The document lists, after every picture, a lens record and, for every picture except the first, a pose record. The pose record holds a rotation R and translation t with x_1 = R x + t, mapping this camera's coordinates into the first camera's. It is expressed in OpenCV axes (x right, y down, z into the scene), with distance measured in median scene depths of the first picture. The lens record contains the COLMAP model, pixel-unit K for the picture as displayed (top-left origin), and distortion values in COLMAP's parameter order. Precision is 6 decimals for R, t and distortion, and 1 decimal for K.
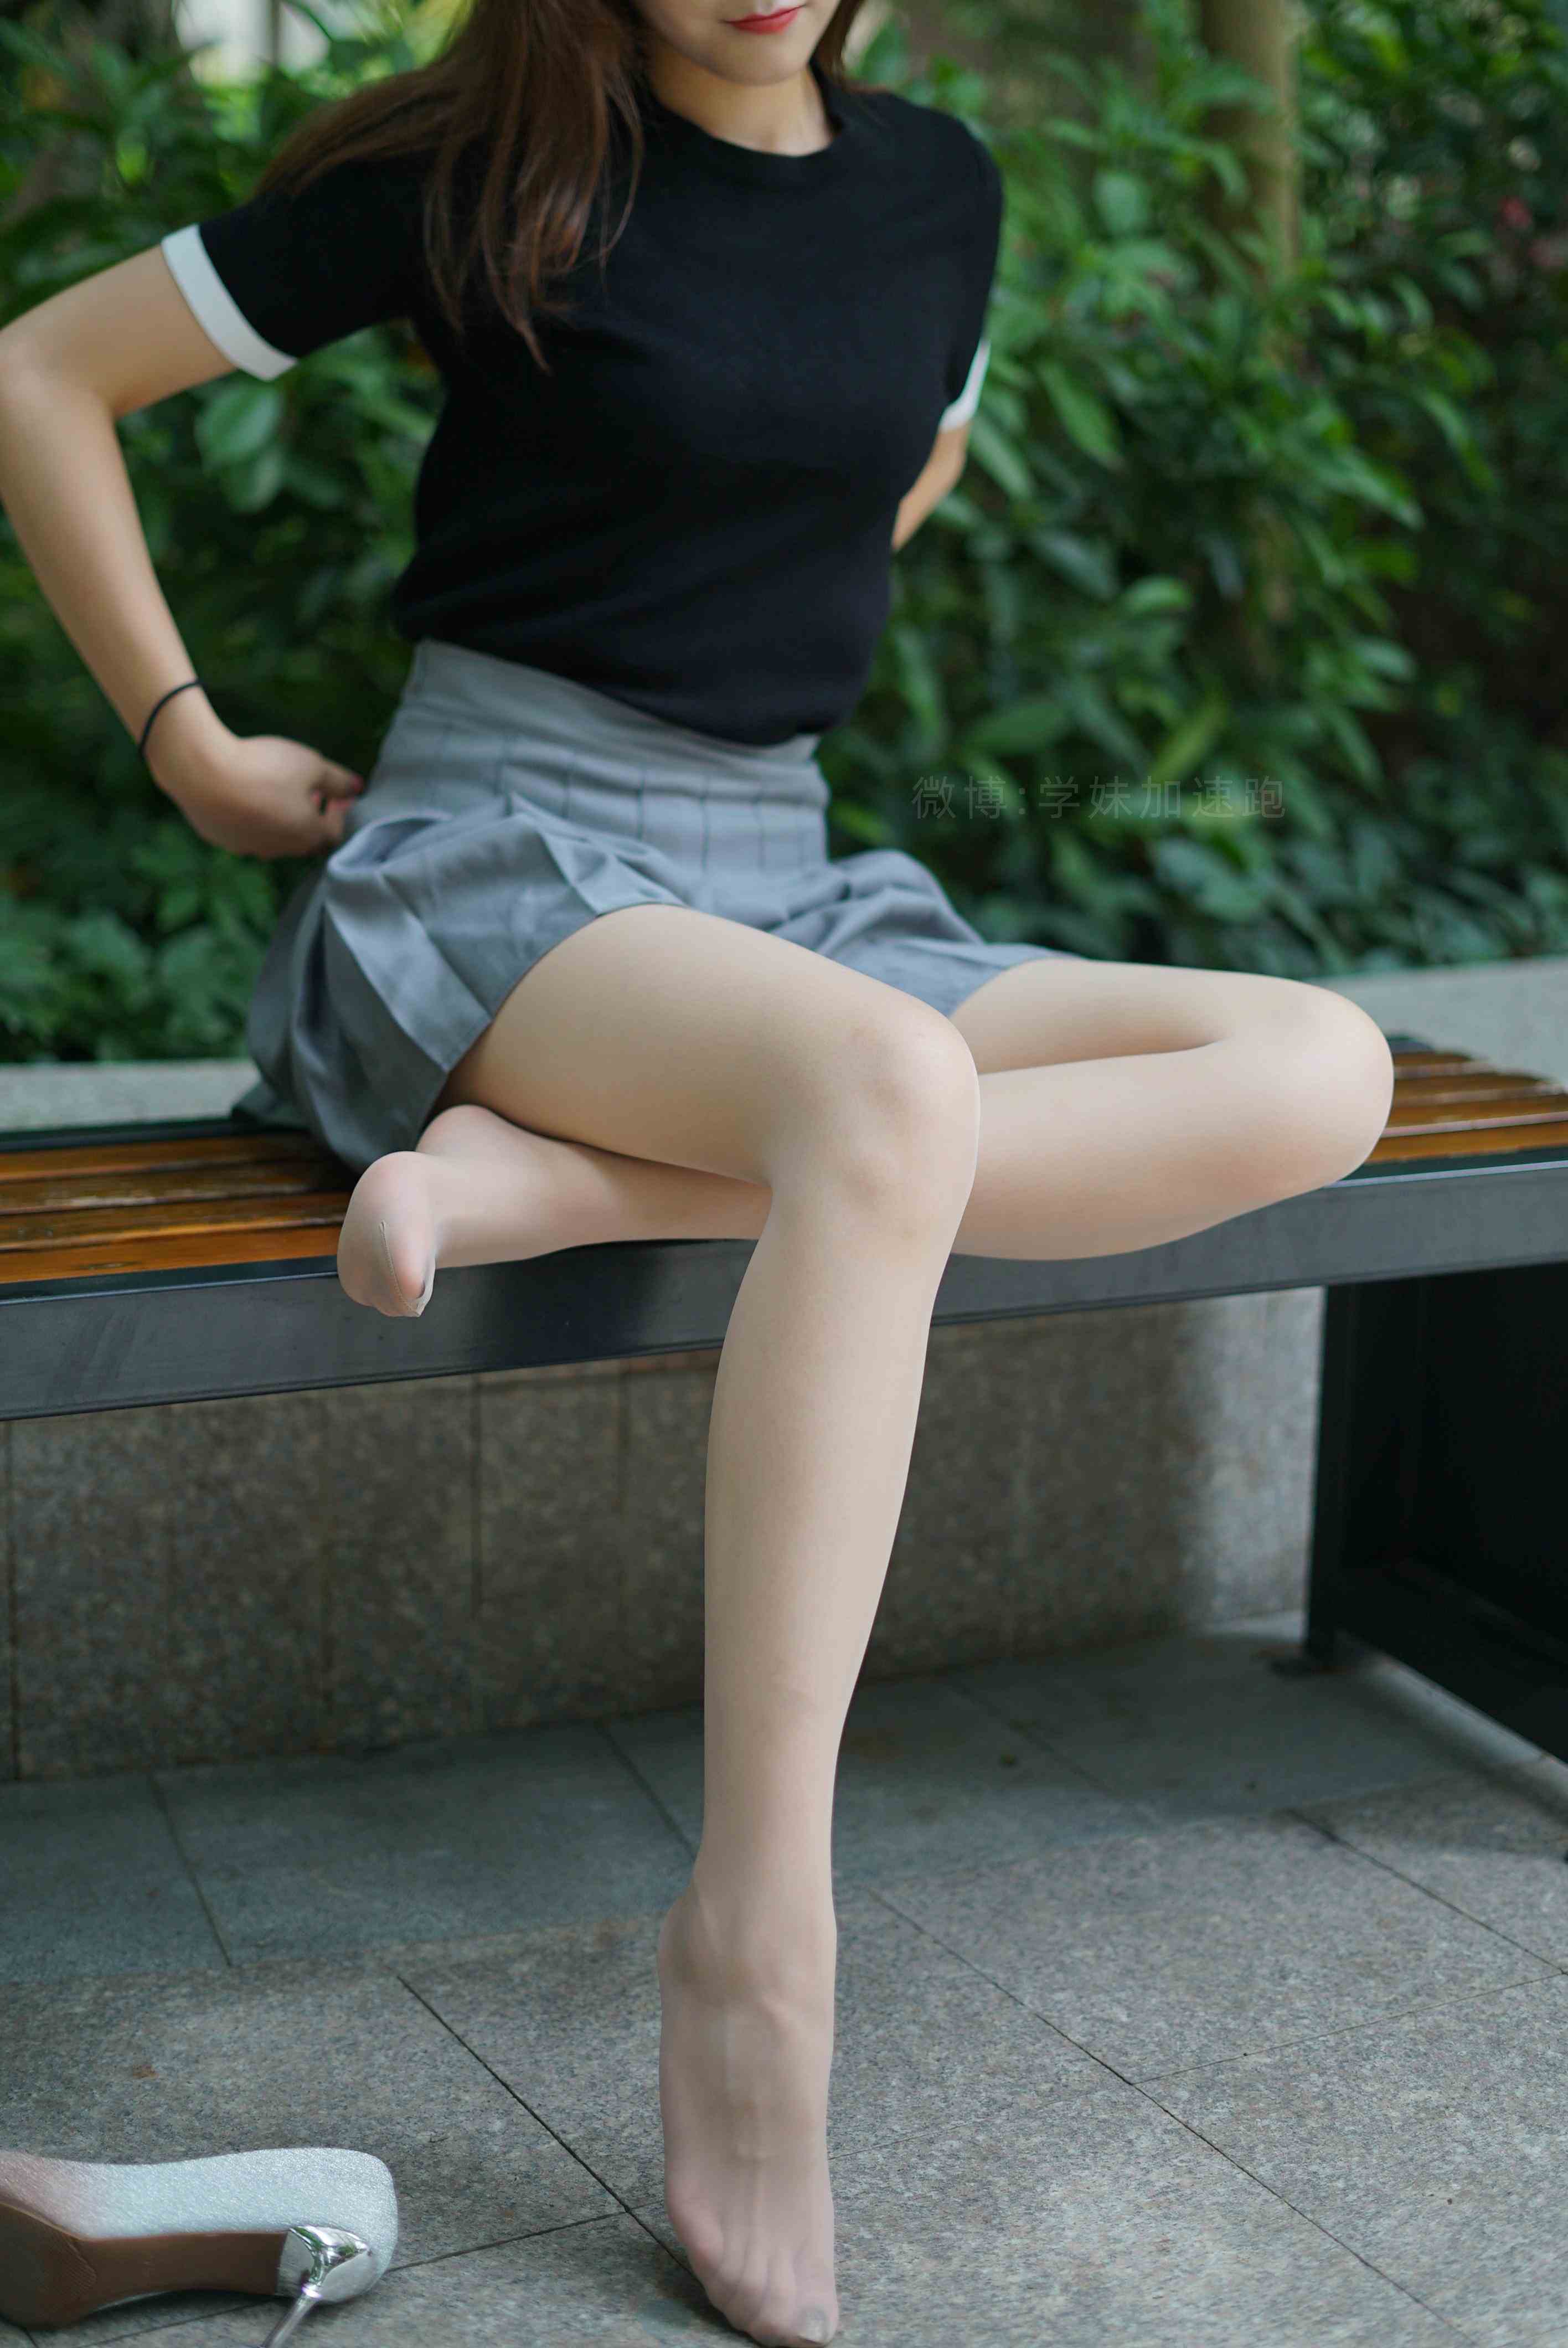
lens RADIAL K [[3736.7, 0, 795.9], [0, 3736.7, 1155.3], [0, 0, 1]] dist [-0.025491, 0.000000]
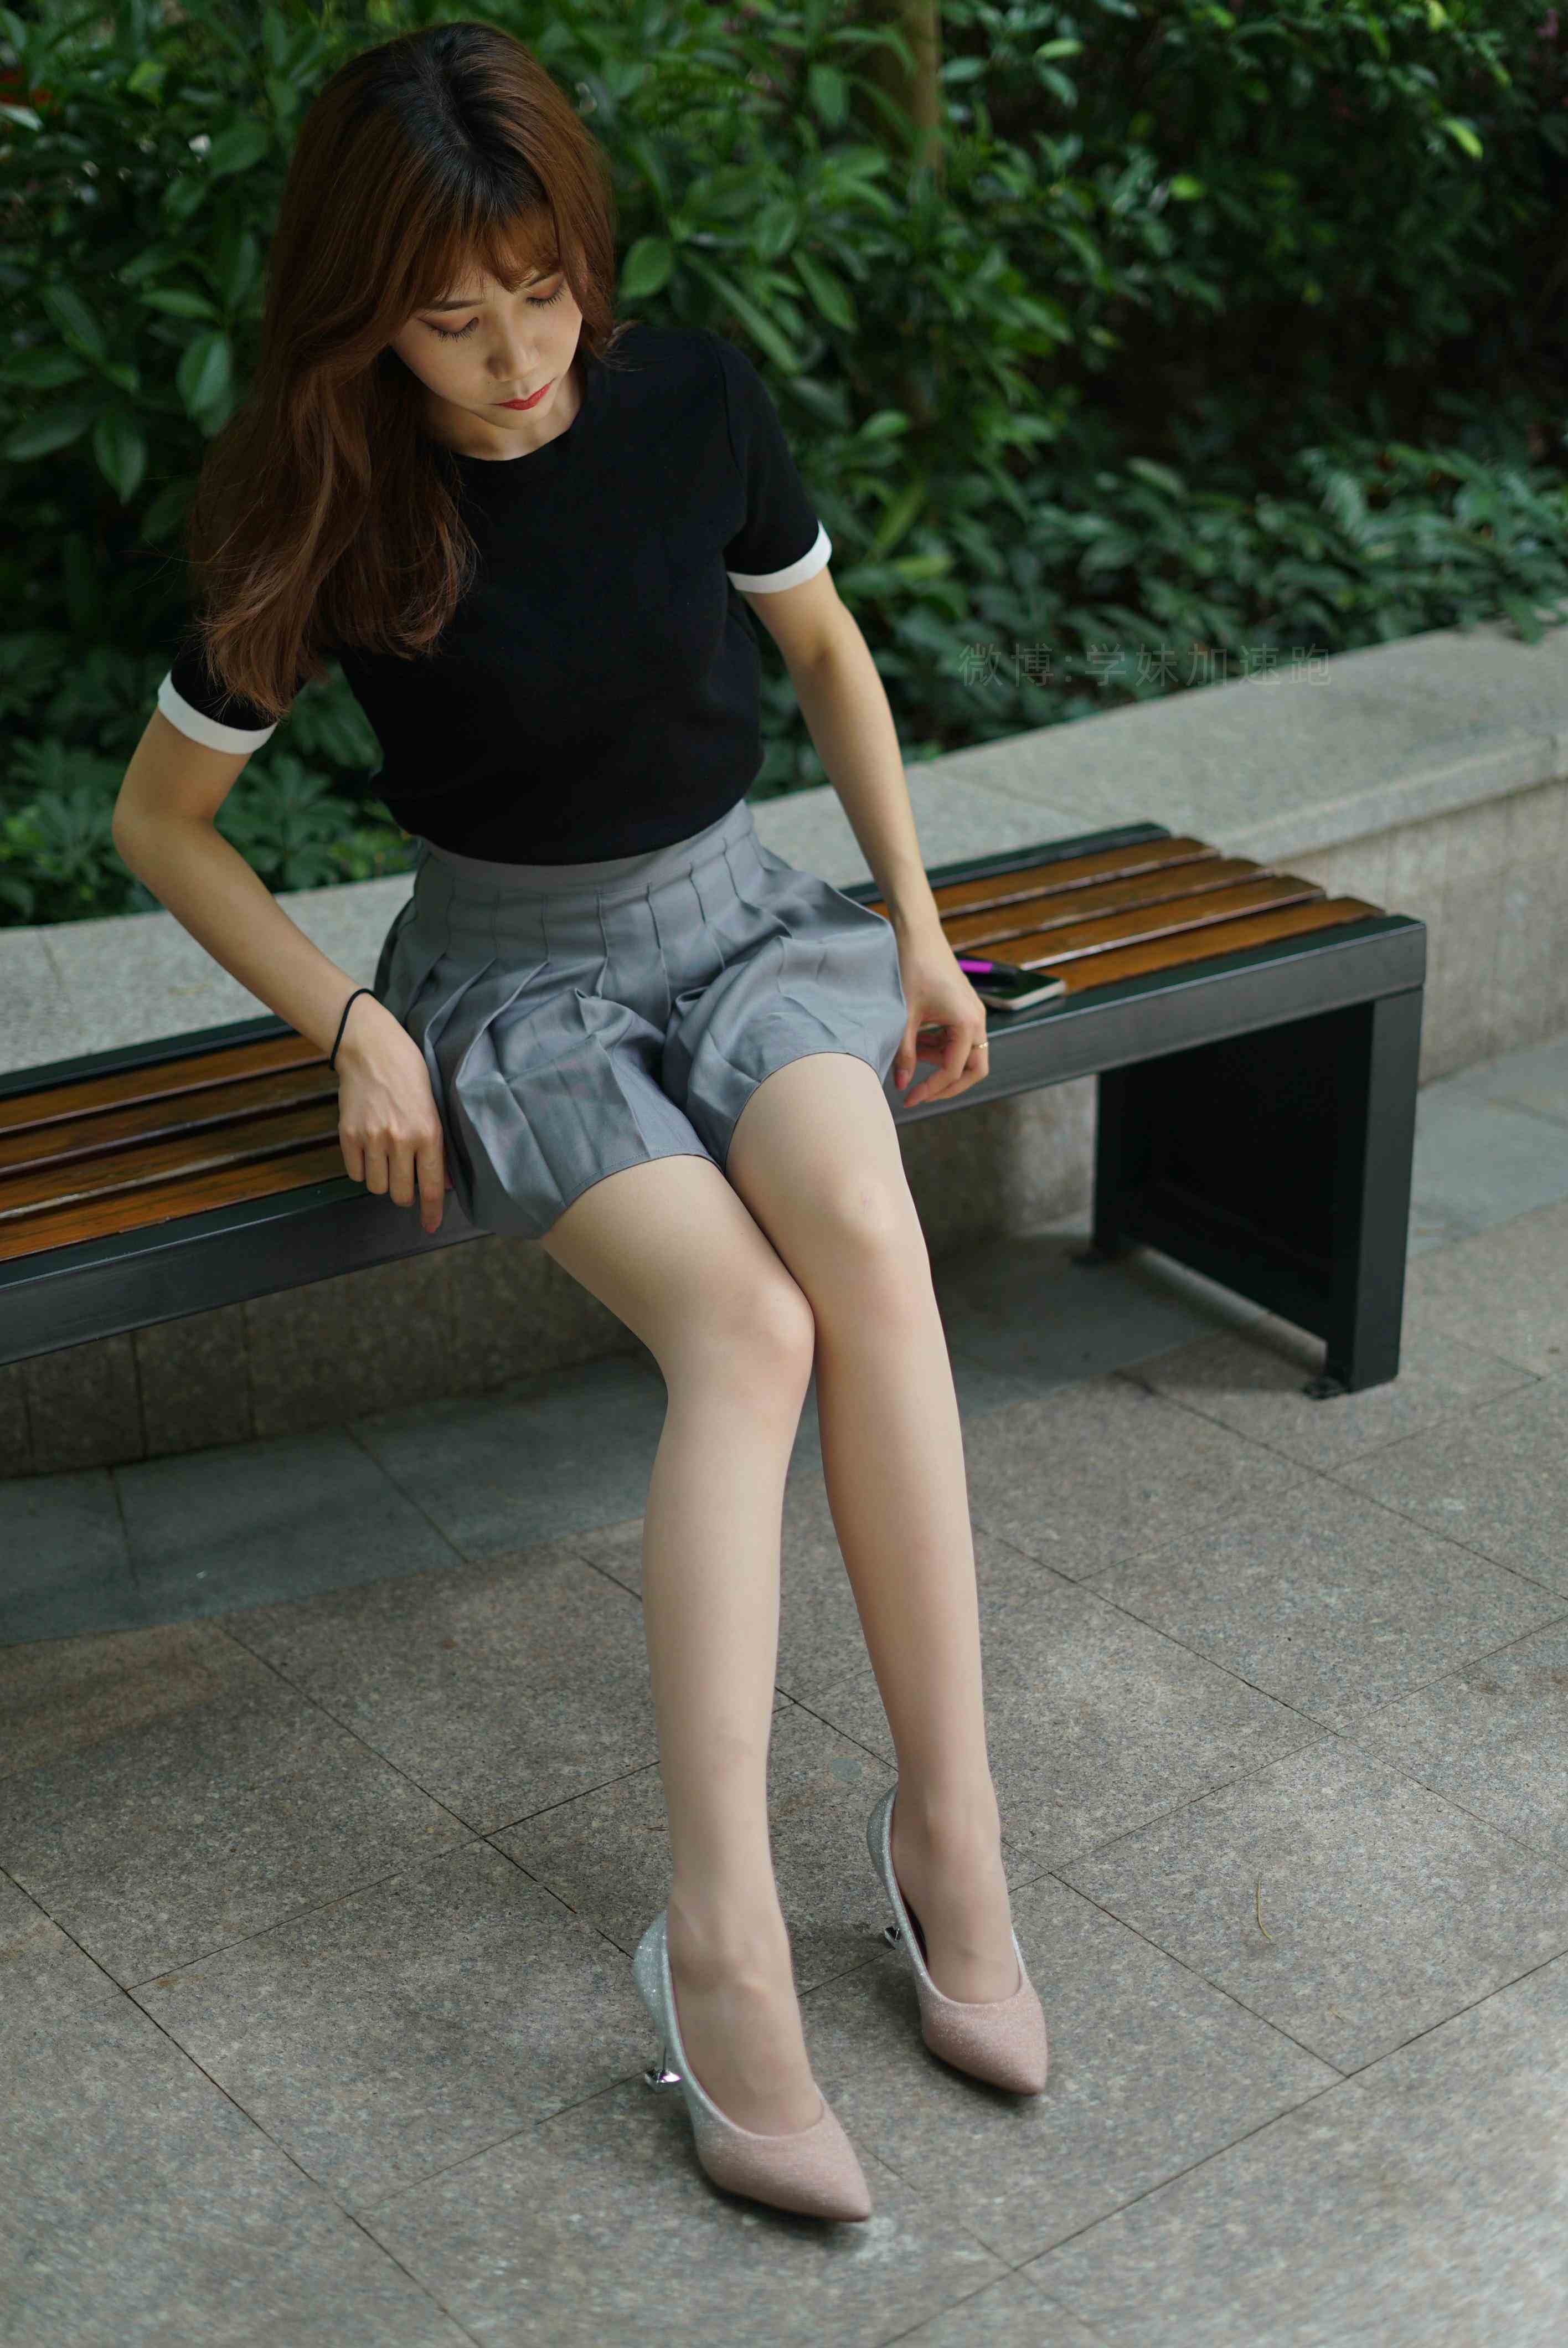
lens RADIAL K [[3507.5, 0, 766.8], [0, 3507.5, 1172.0], [0, 0, 1]] dist [-0.015093, 0.000000]
pose [[0.986917, -0.091267, 0.132908, -0.202362], [0.066214, 0.981064, 0.182011, -0.183470], [-0.147003, -0.170830, 0.974273, -0.362209]]
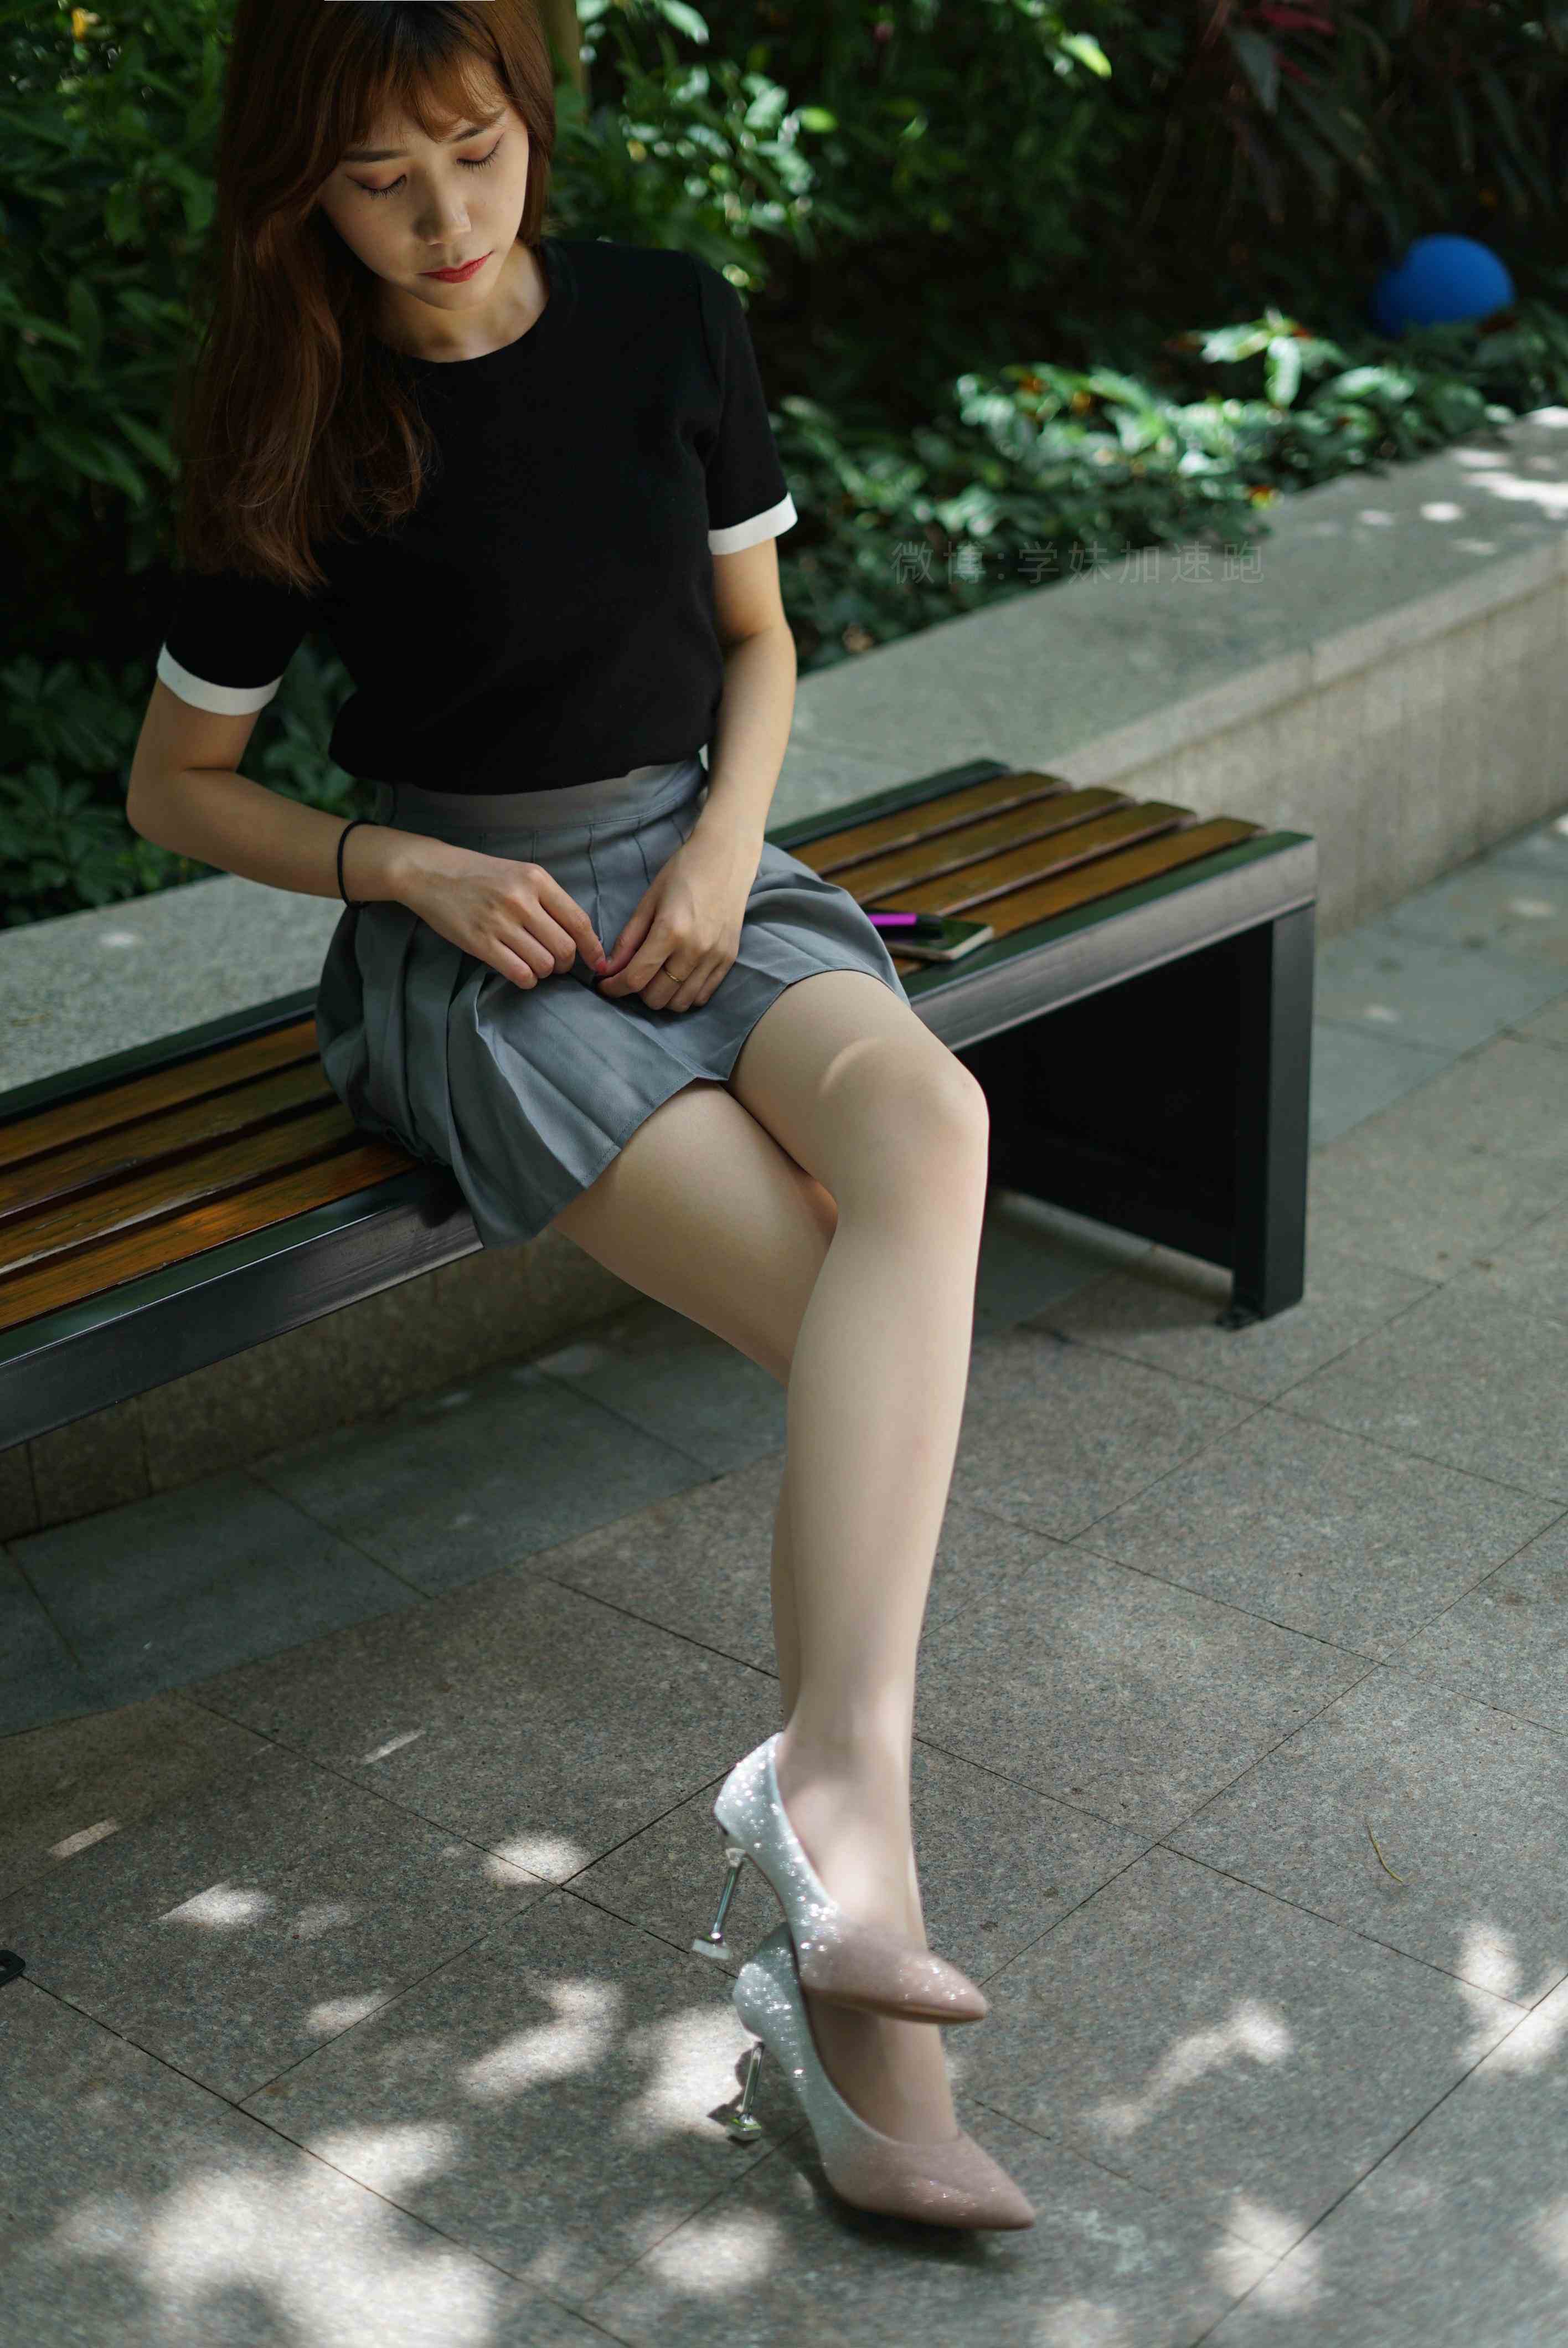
lens RADIAL K [[3507.5, 0, 793.2], [0, 3507.5, 1189.7], [0, 0, 1]] dist [-0.015093, 0.000000]
pose [[0.933934, -0.190018, 0.302753, -0.388759], [0.128173, 0.968697, 0.212598, -0.194129], [-0.333674, -0.159748, 0.929055, -0.250990]]
